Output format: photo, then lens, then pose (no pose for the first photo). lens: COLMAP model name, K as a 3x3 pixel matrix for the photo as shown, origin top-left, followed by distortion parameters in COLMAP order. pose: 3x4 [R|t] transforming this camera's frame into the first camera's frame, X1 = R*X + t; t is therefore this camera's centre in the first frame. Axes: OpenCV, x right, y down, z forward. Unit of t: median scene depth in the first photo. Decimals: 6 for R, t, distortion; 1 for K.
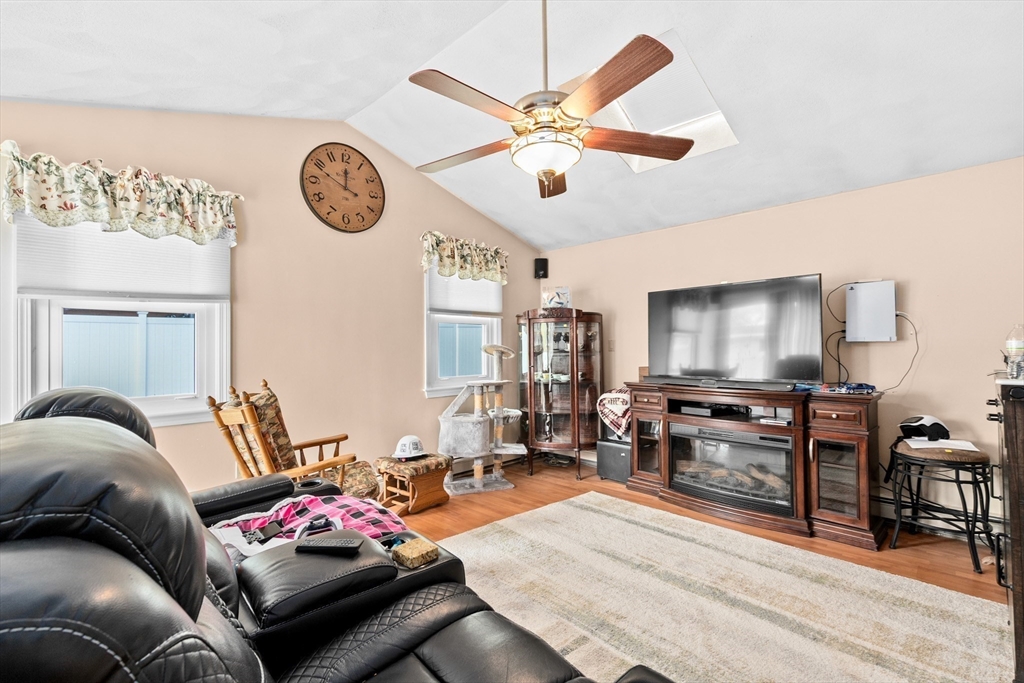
lens RADIAL K [[458.8, 0, 509.3], [0, 458.8, 342.7], [0, 0, 1]] dist [0.007828, -0.001291]
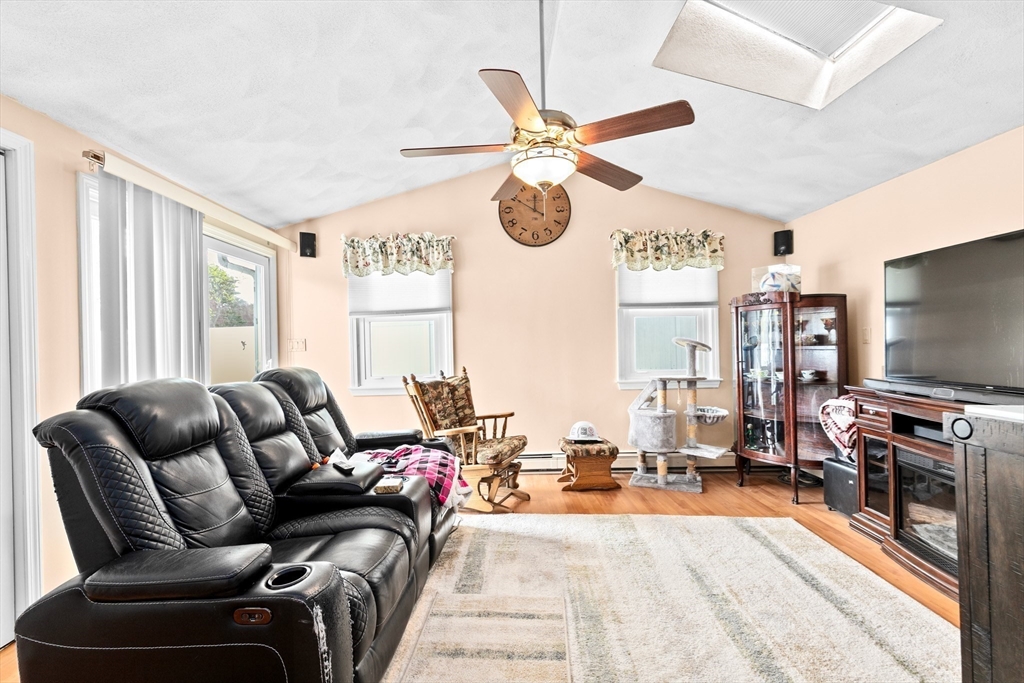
lens RADIAL K [[458.8, 0, 508.3], [0, 458.8, 343.5], [0, 0, 1]] dist [0.007828, -0.001291]
pose [[0.708175, -0.004346, -0.706024, 0.435329], [0.020421, 0.999689, 0.014330, -0.005248], [0.705742, -0.024566, 0.708043, 0.090707]]
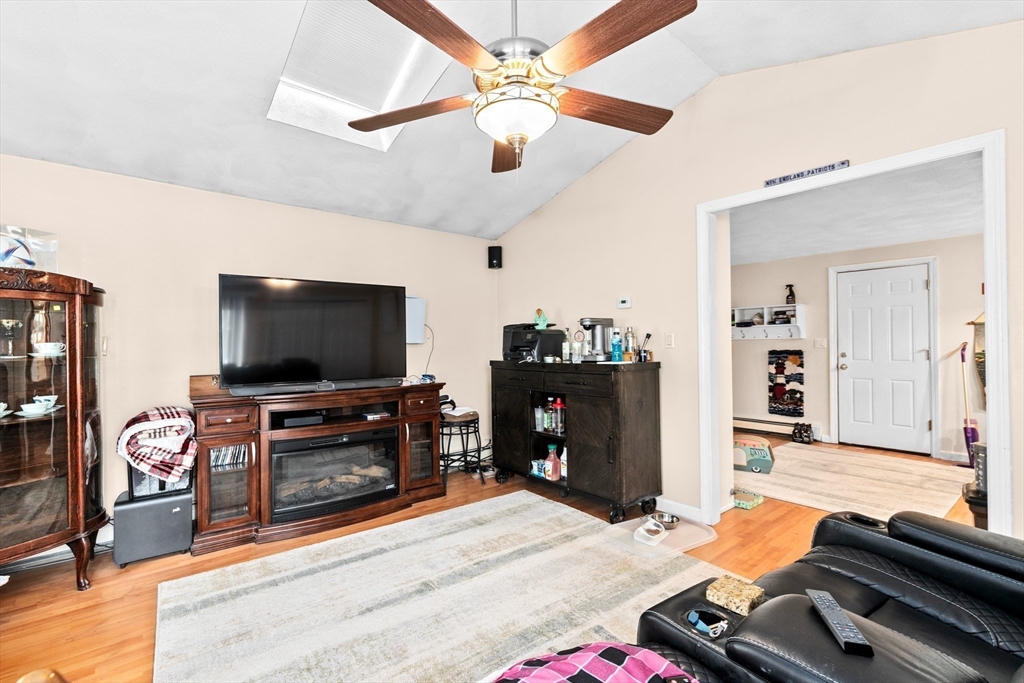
lens RADIAL K [[458.8, 0, 512.8], [0, 458.8, 340.0], [0, 0, 1]] dist [0.007828, -0.001291]
pose [[0.091378, 0.012725, 0.995735, -0.428067], [-0.011445, 0.999866, -0.011728, -0.000690], [-0.995751, -0.010324, 0.091511, 0.516562]]
